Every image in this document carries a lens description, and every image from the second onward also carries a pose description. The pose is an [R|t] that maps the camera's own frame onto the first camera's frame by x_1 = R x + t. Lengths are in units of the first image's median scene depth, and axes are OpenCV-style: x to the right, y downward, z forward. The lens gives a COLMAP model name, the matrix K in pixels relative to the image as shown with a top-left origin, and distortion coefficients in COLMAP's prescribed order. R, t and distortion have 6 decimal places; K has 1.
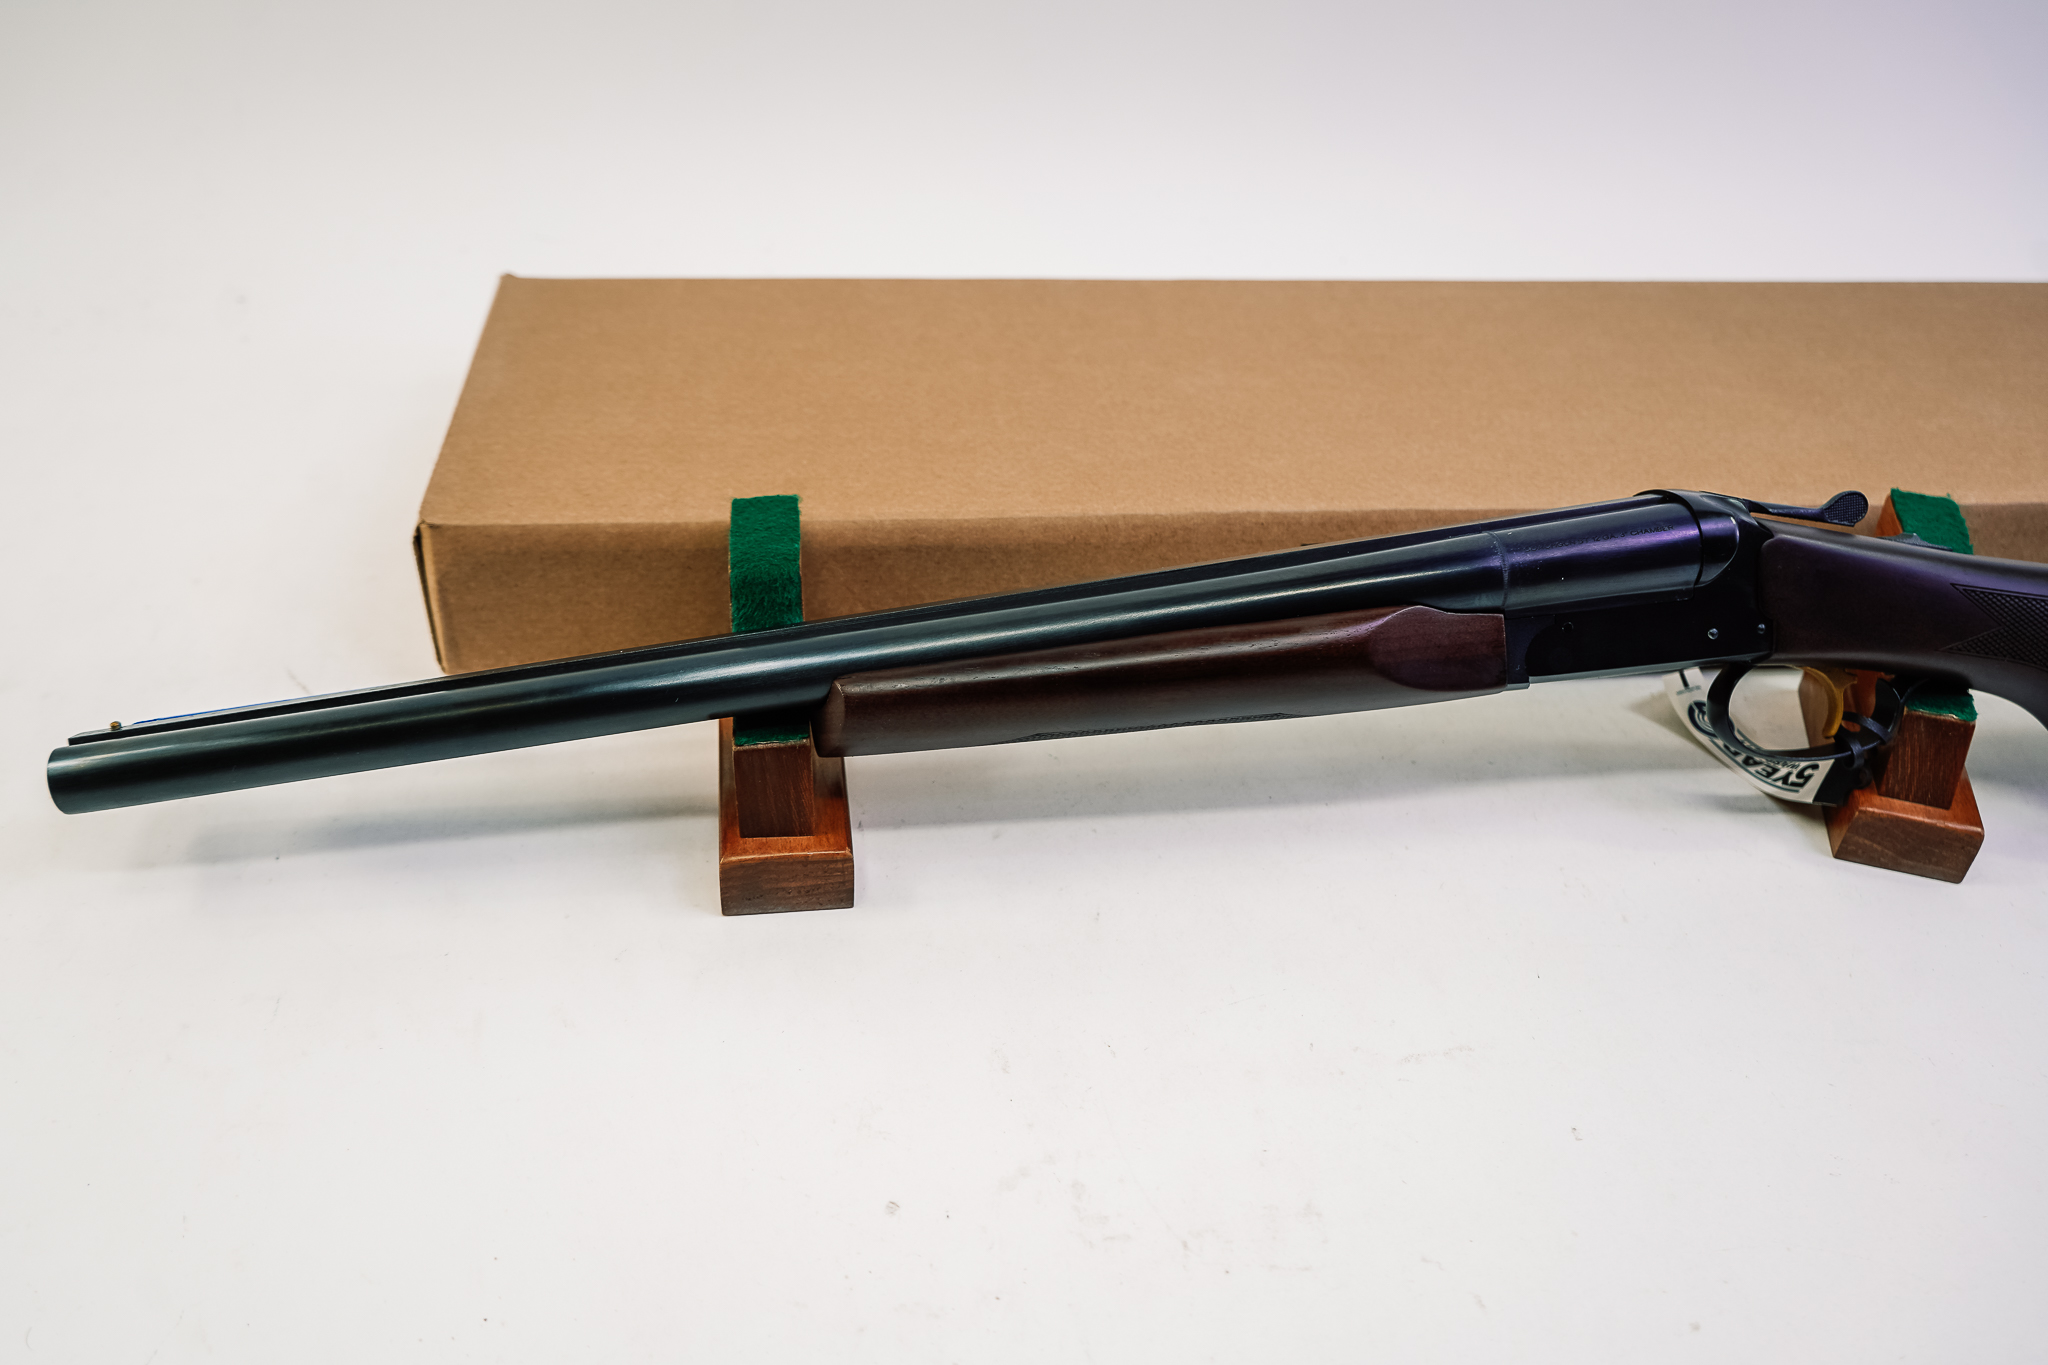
lens RADIAL K [[1676.3, 0, 1008.3], [0, 1676.3, 685.7], [0, 0, 1]] dist [-0.027225, 0.026631]
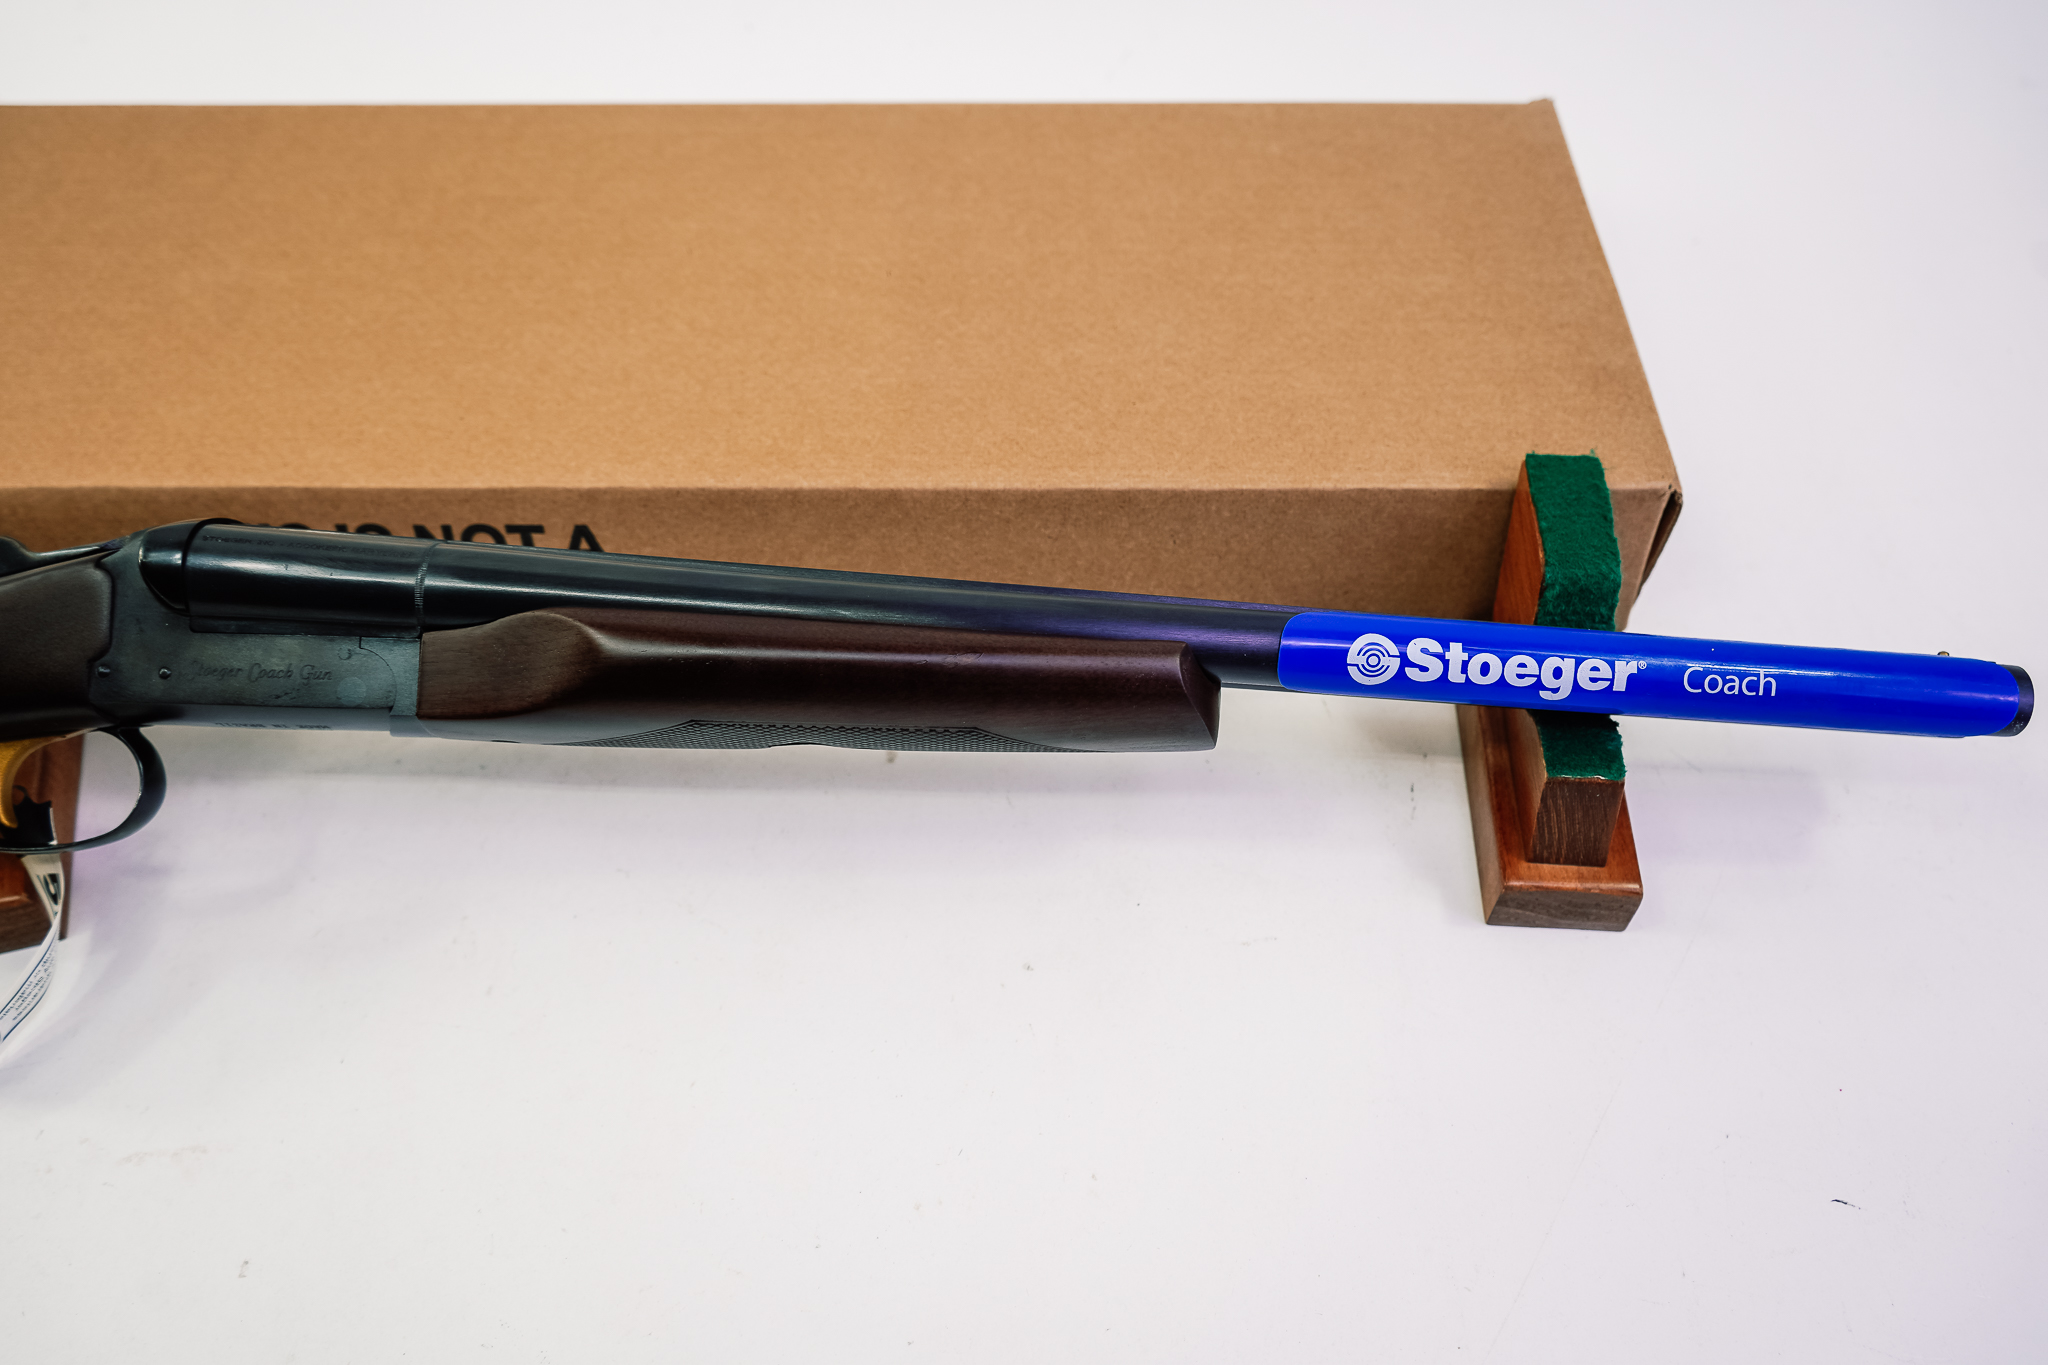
lens RADIAL K [[1676.3, 0, 1036.2], [0, 1676.3, 676.2], [0, 0, 1]] dist [-0.027225, 0.026631]
pose [[0.993222, 0.054782, -0.102511, 0.739755], [-0.026343, 0.965108, 0.260522, -0.253568], [0.113206, -0.256056, 0.960010, 0.208192]]
